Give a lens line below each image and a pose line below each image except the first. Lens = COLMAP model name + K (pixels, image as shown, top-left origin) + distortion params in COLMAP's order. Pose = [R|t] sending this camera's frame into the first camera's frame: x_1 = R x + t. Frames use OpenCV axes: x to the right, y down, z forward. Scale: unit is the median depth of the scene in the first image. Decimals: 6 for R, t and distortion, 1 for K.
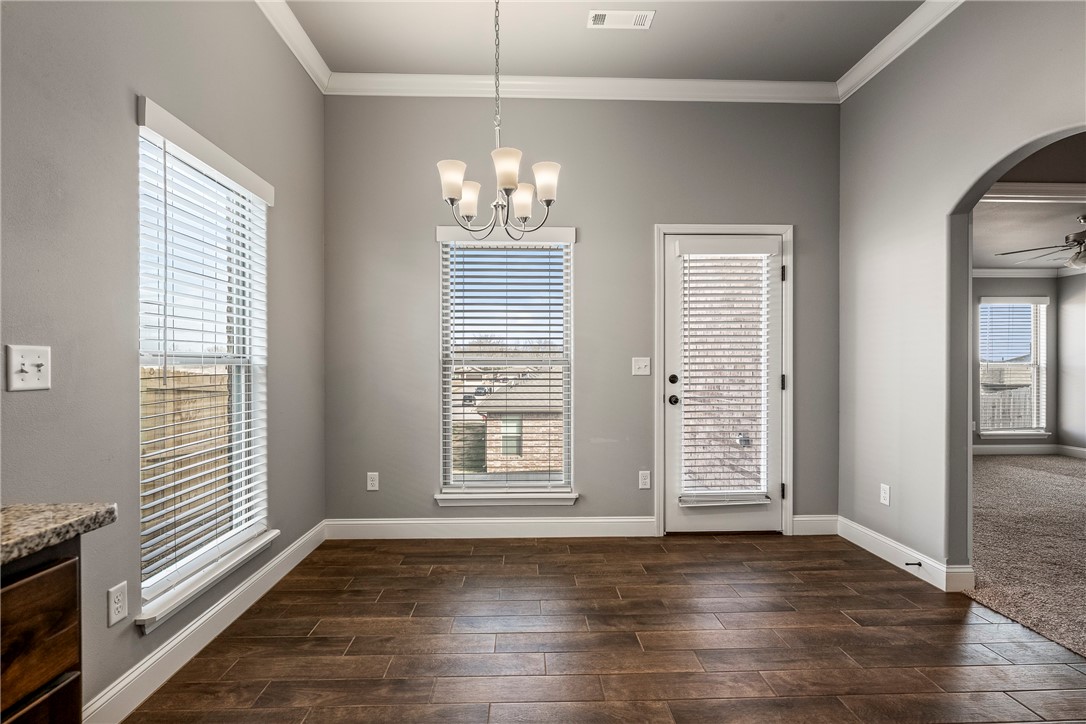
lens RADIAL K [[524.2, 0, 532.8], [0, 524.2, 371.3], [0, 0, 1]] dist [0.002748, 0.000026]
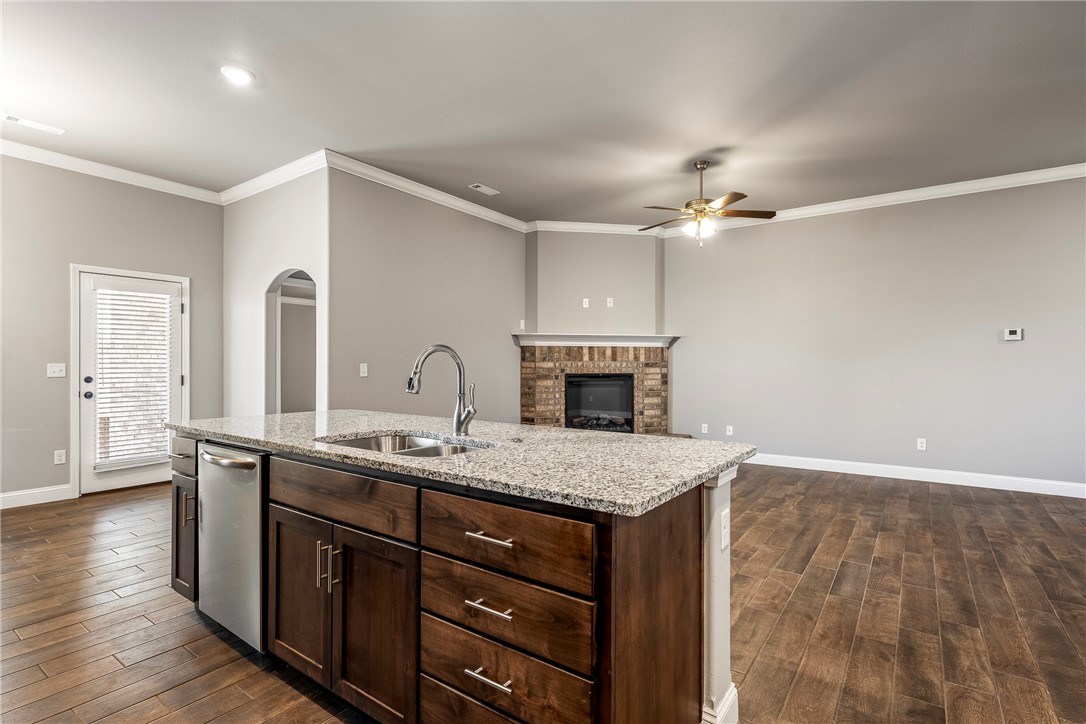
lens RADIAL K [[524.2, 0, 538.5], [0, 524.2, 364.4], [0, 0, 1]] dist [0.002748, 0.000026]
pose [[0.605253, 0.003860, 0.796024, -0.106996], [0.001393, 0.999982, -0.005908, -0.014742], [-0.796032, 0.004685, 0.605237, -0.737996]]
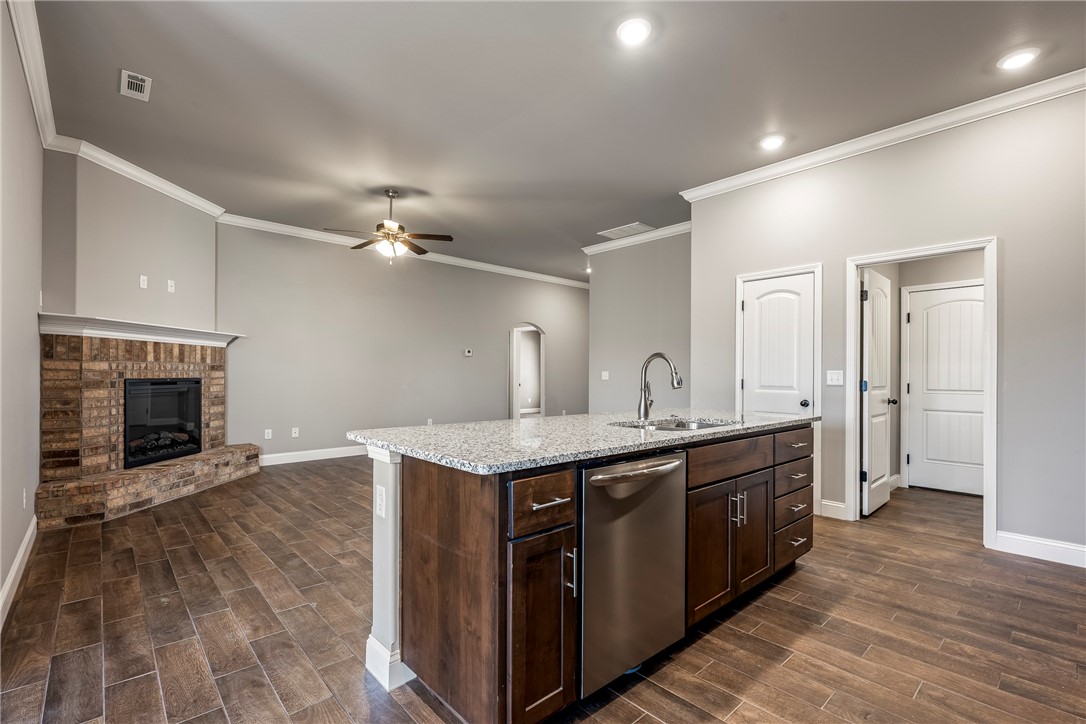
lens RADIAL K [[485.3, 0, 539.2], [0, 485.3, 373.4], [0, 0, 1]] dist [0.003569, -0.002907]
pose [[-0.657893, -0.001615, 0.753109, -0.144664], [-0.001472, 0.999999, 0.000859, -0.009061], [-0.753110, -0.000544, -0.657895, 0.345559]]
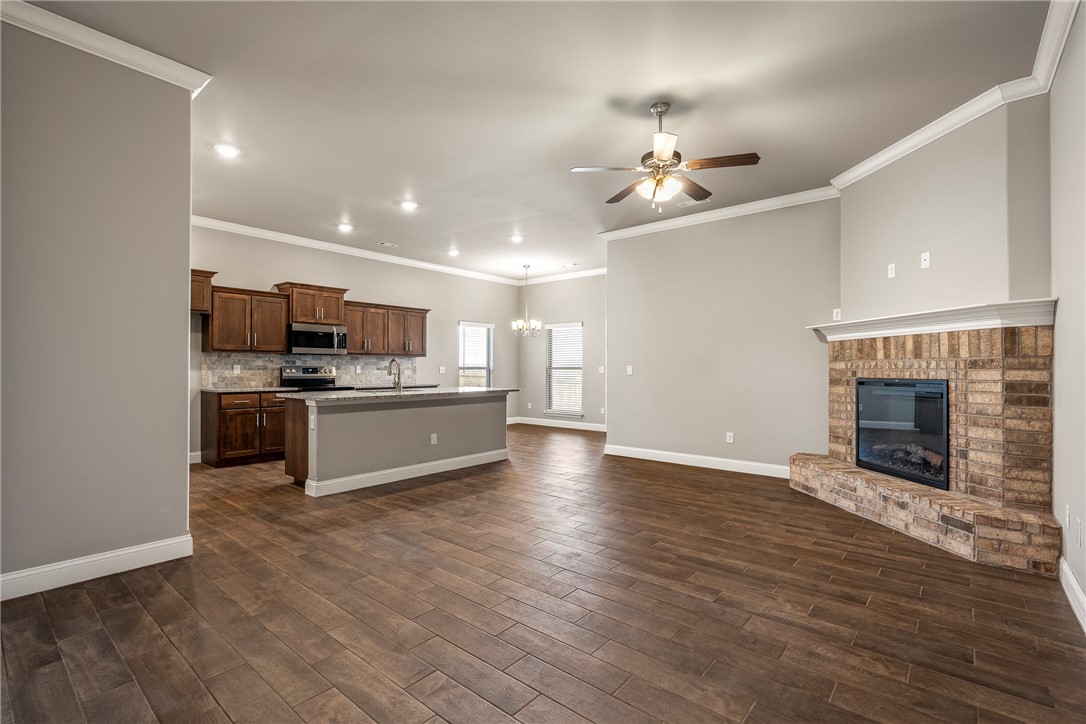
lens RADIAL K [[485.3, 0, 541.3], [0, 485.3, 365.5], [0, 0, 1]] dist [0.003569, -0.002907]
pose [[0.749418, -0.001544, -0.662096, 1.670713], [-0.005727, 0.999945, -0.008815, -0.008381], [0.662073, 0.010398, 0.749368, -1.140657]]
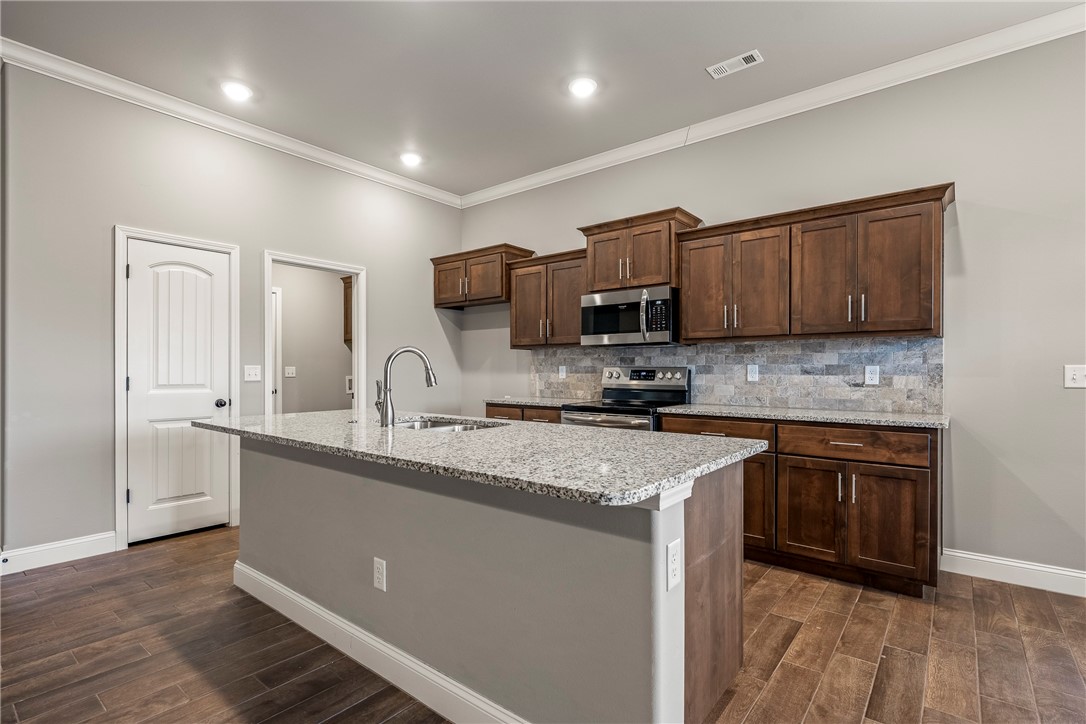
lens RADIAL K [[524.2, 0, 542.3], [0, 524.2, 363.0], [0, 0, 1]] dist [0.002748, 0.000026]
pose [[-0.646720, -0.011278, -0.762644, 0.718208], [-0.005243, 0.999933, -0.010341, -0.012576], [0.762709, -0.002689, -0.646736, 0.304119]]
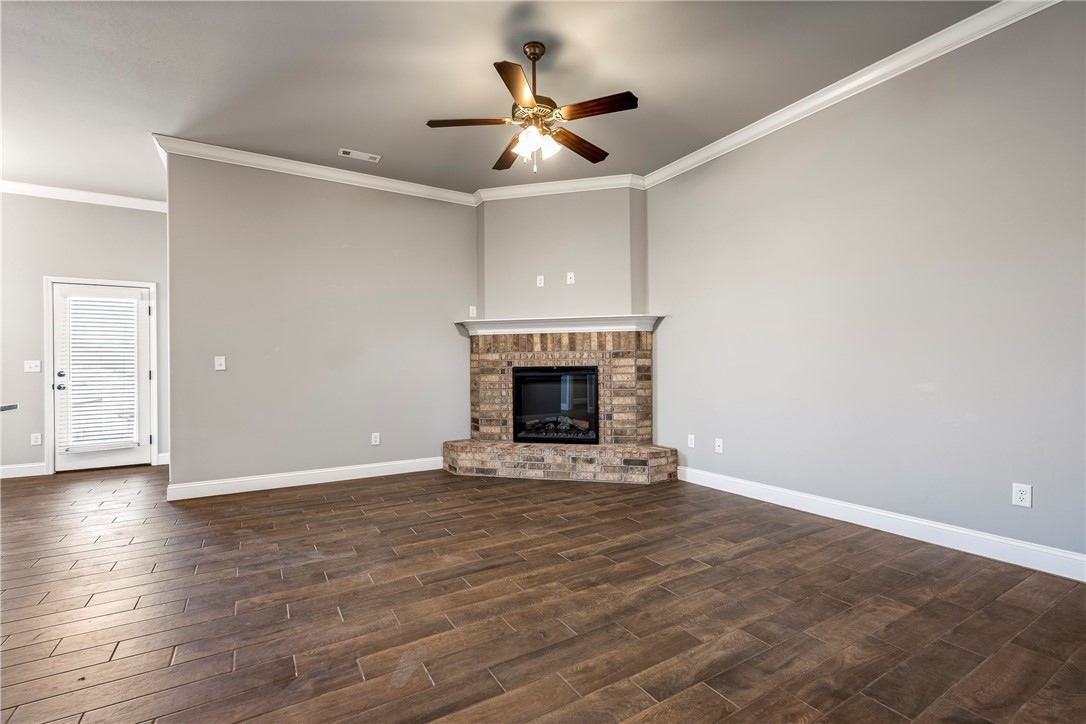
lens RADIAL K [[485.3, 0, 535.9], [0, 485.3, 363.3], [0, 0, 1]] dist [0.003569, -0.002907]
pose [[0.872045, -0.003952, 0.489410, 0.798121], [0.010547, 0.999887, -0.010719, 0.012947], [-0.489312, 0.014510, 0.871988, -0.981340]]
